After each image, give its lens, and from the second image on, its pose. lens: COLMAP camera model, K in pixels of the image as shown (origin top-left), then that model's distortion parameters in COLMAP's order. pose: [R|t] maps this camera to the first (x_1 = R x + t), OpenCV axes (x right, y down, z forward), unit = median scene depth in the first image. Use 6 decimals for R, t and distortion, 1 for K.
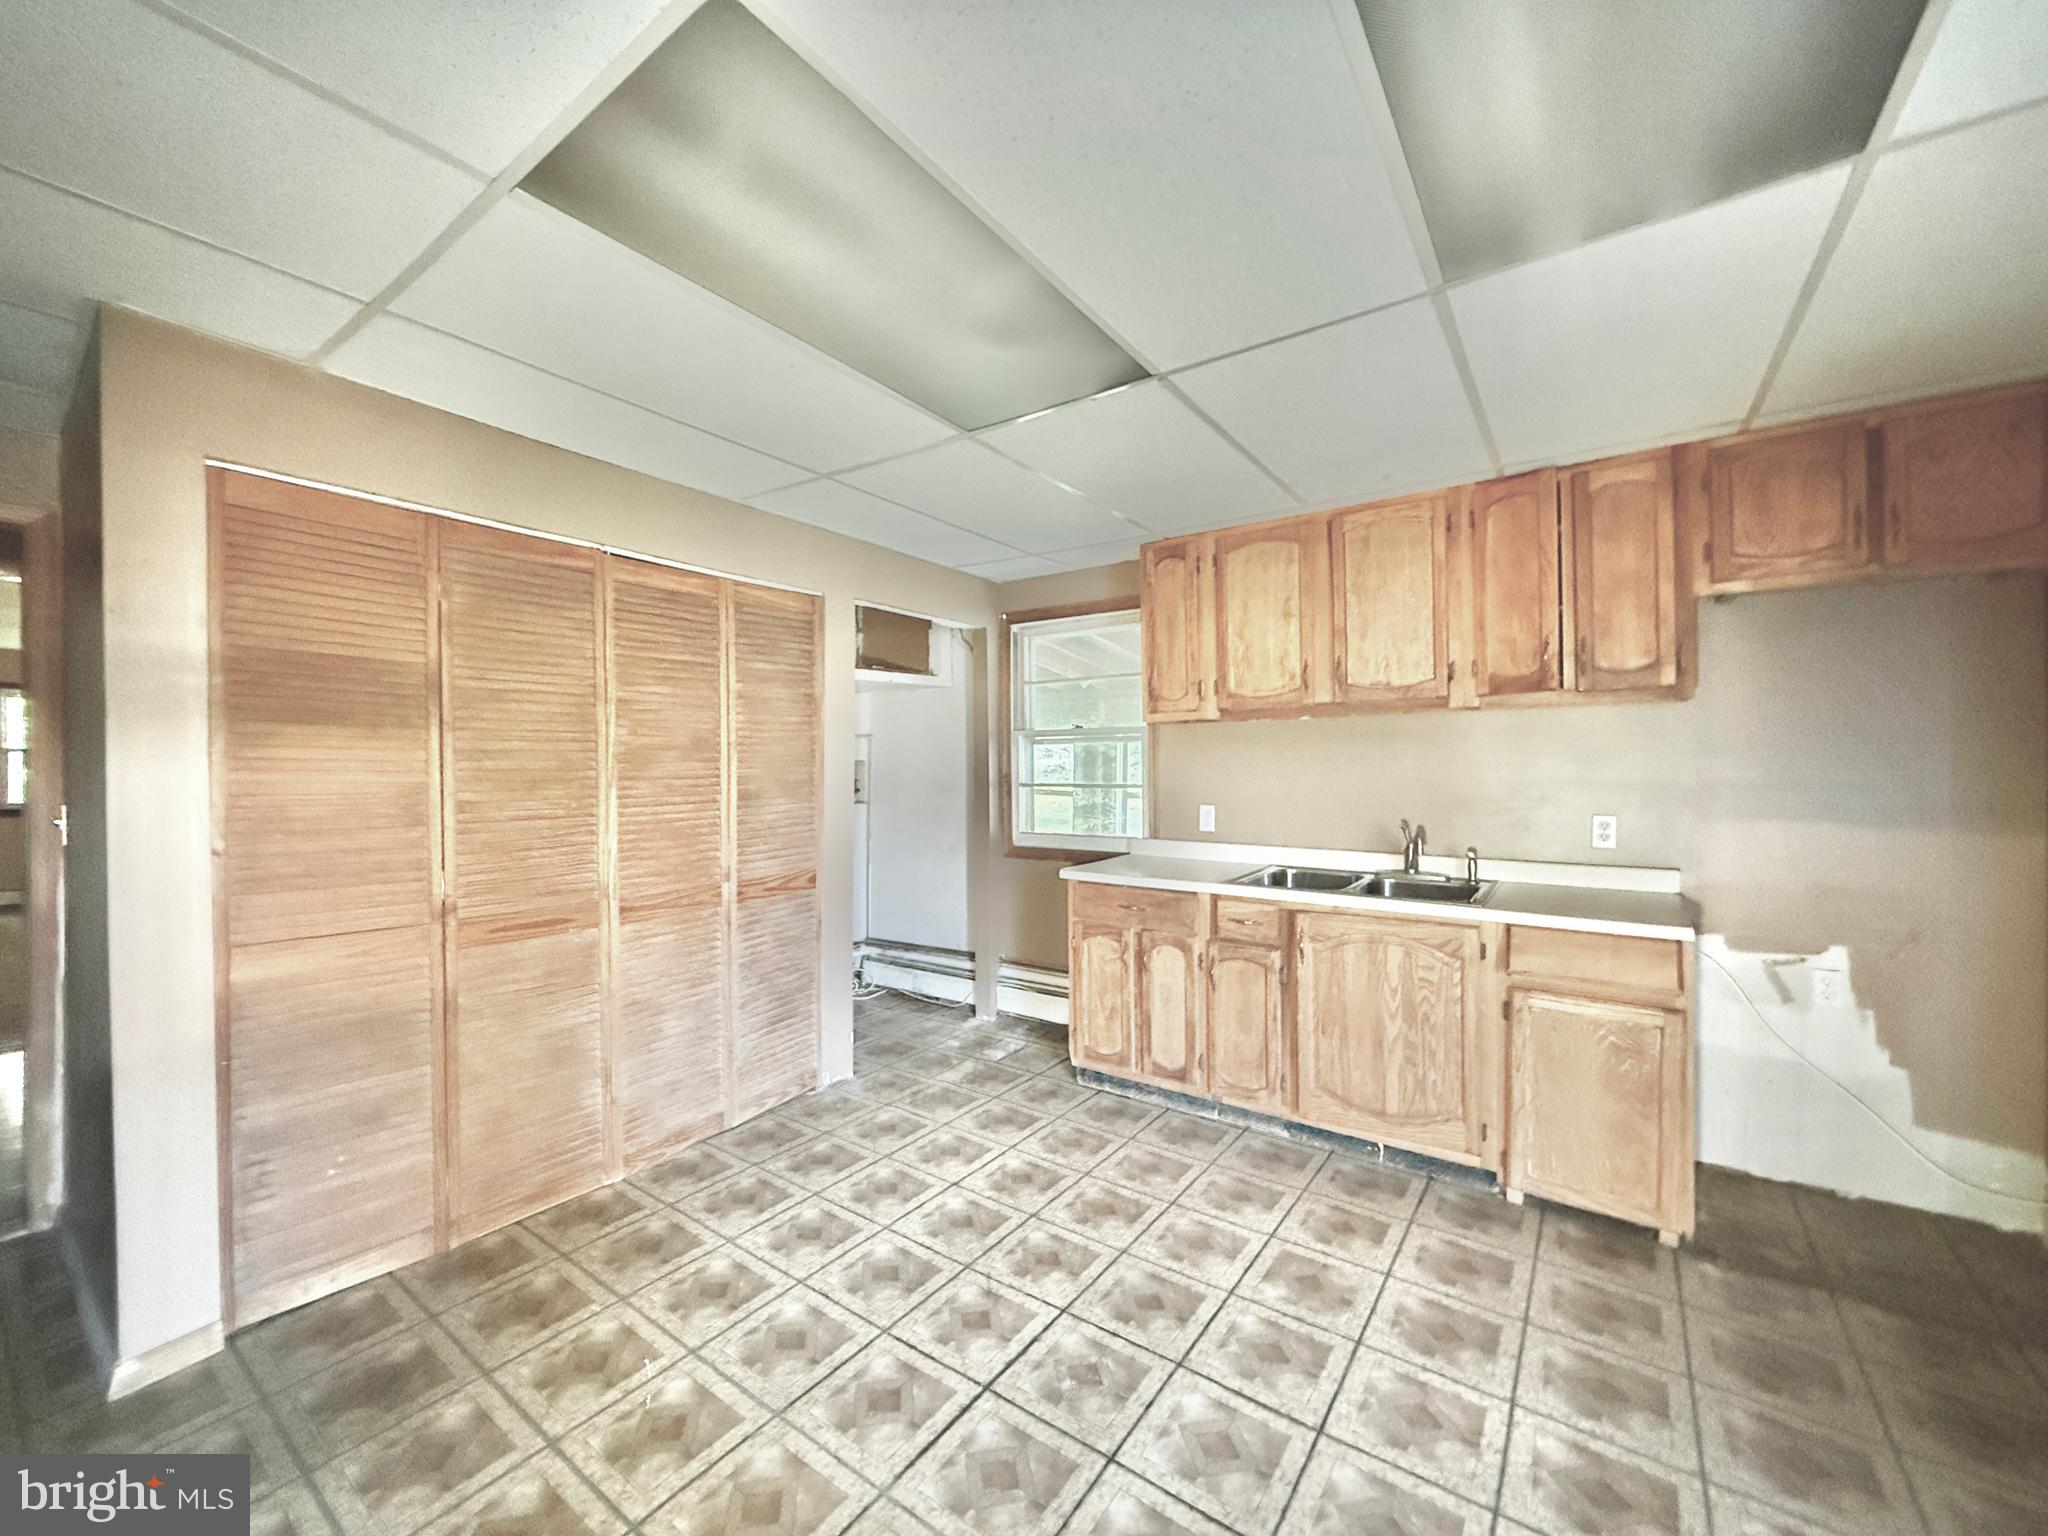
lens RADIAL K [[816.9, 0, 1018.0], [0, 816.9, 770.0], [0, 0, 1]] dist [-0.000940, -0.000383]
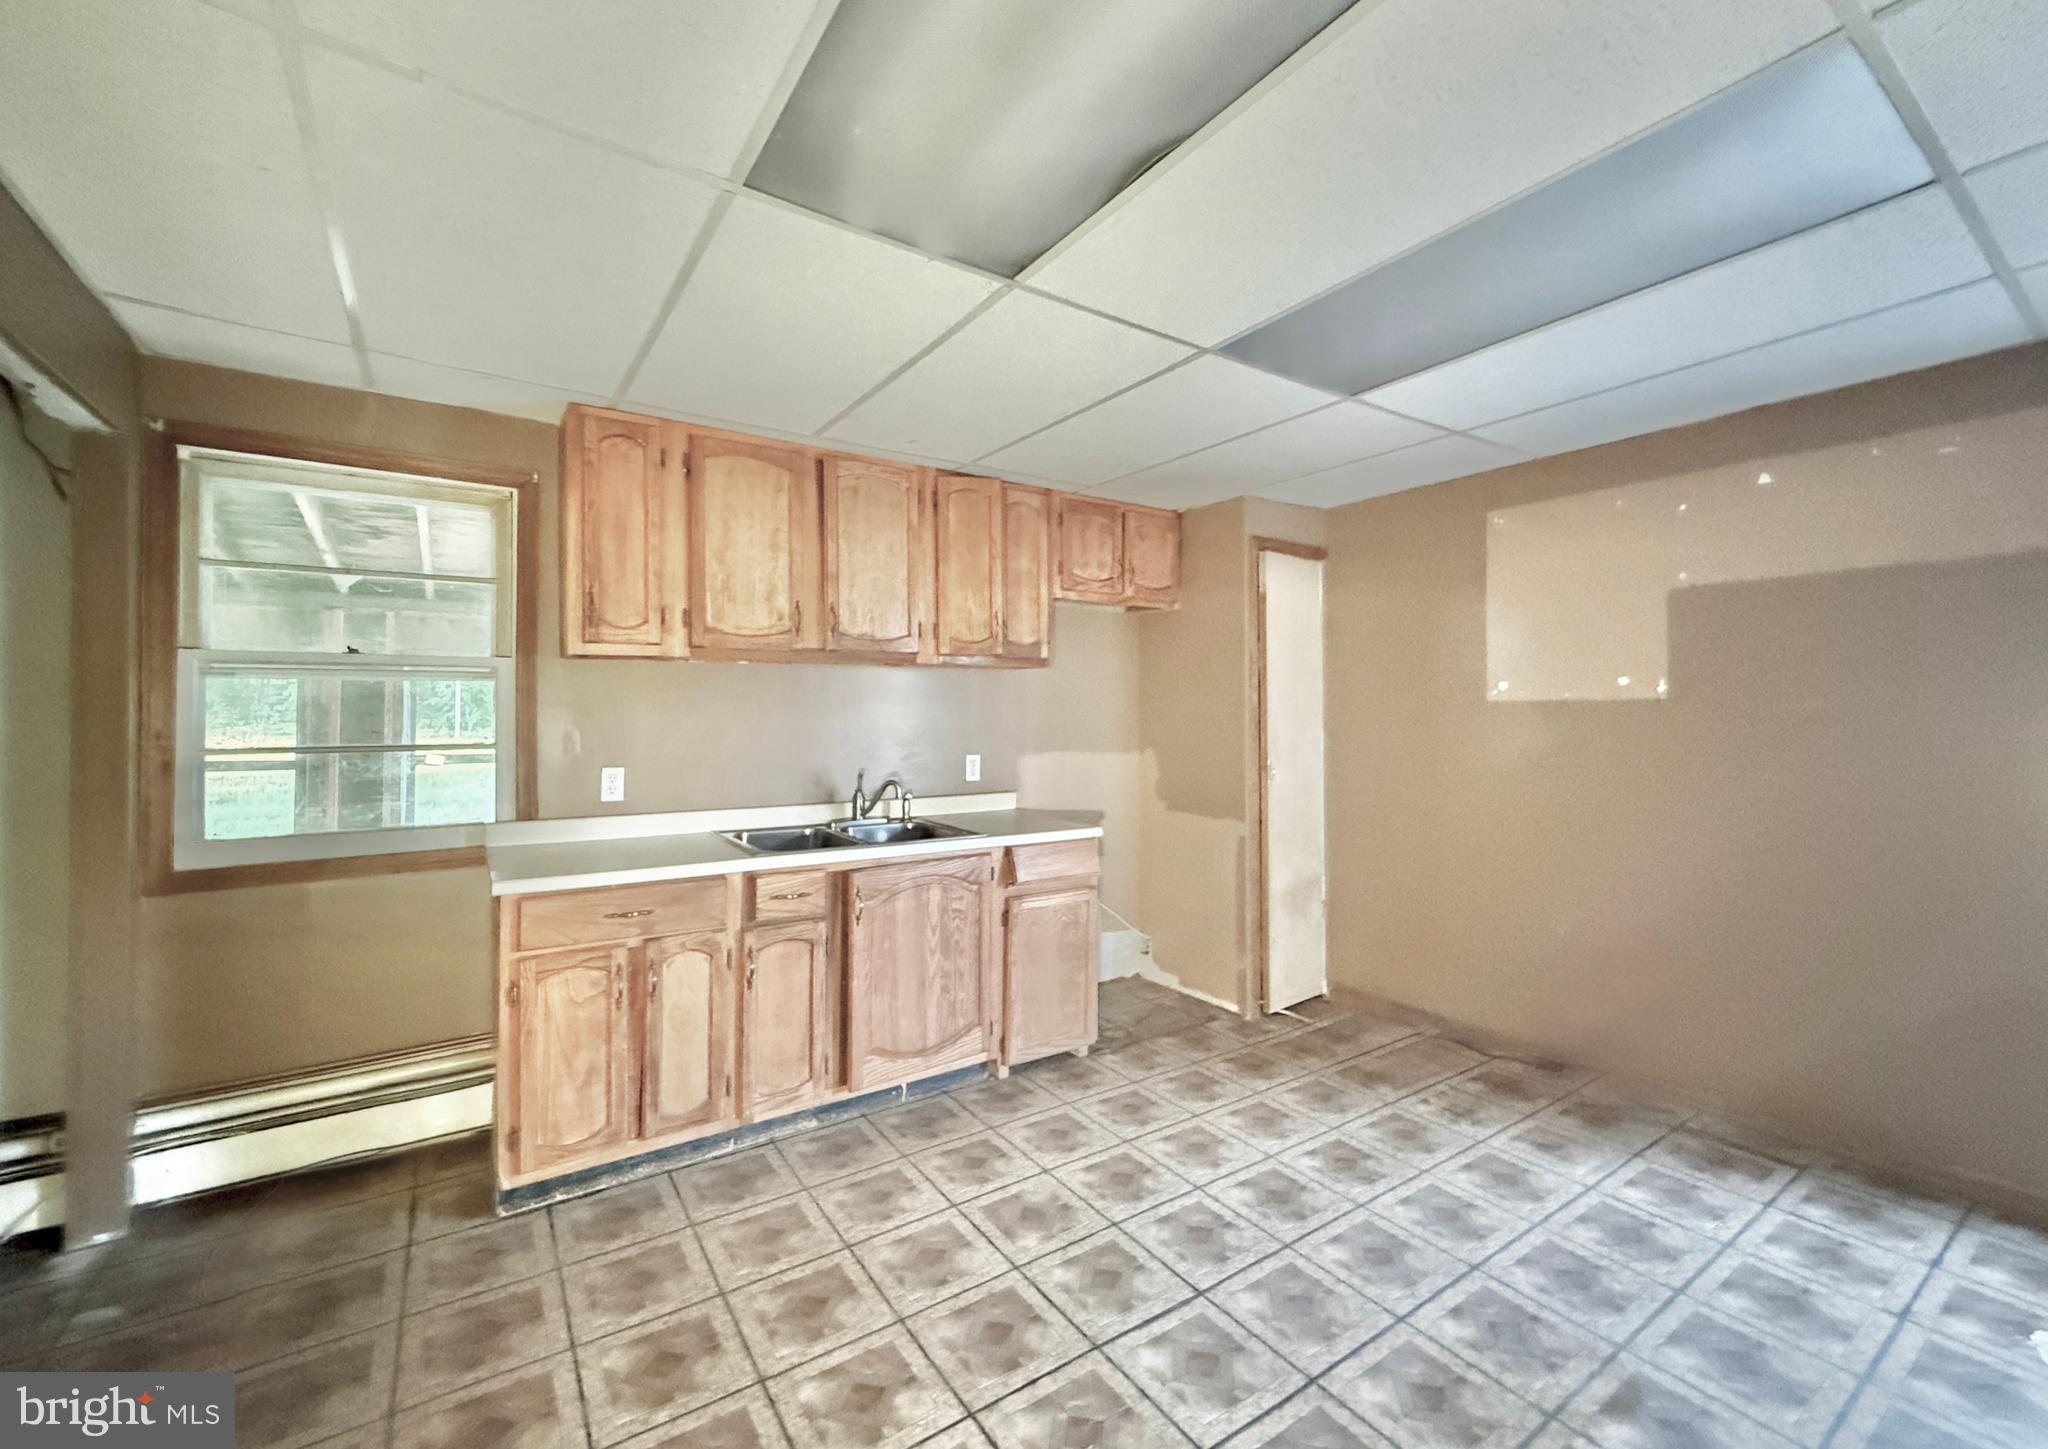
lens RADIAL K [[836.7, 0, 1020.5], [0, 836.7, 706.9], [0, 0, 1]] dist [-0.003575, 0.000473]
pose [[0.344803, 0.013641, 0.938576, -0.484863], [0.006916, 0.999830, -0.017071, 0.002927], [-0.938650, 0.012377, 0.344650, 0.480954]]
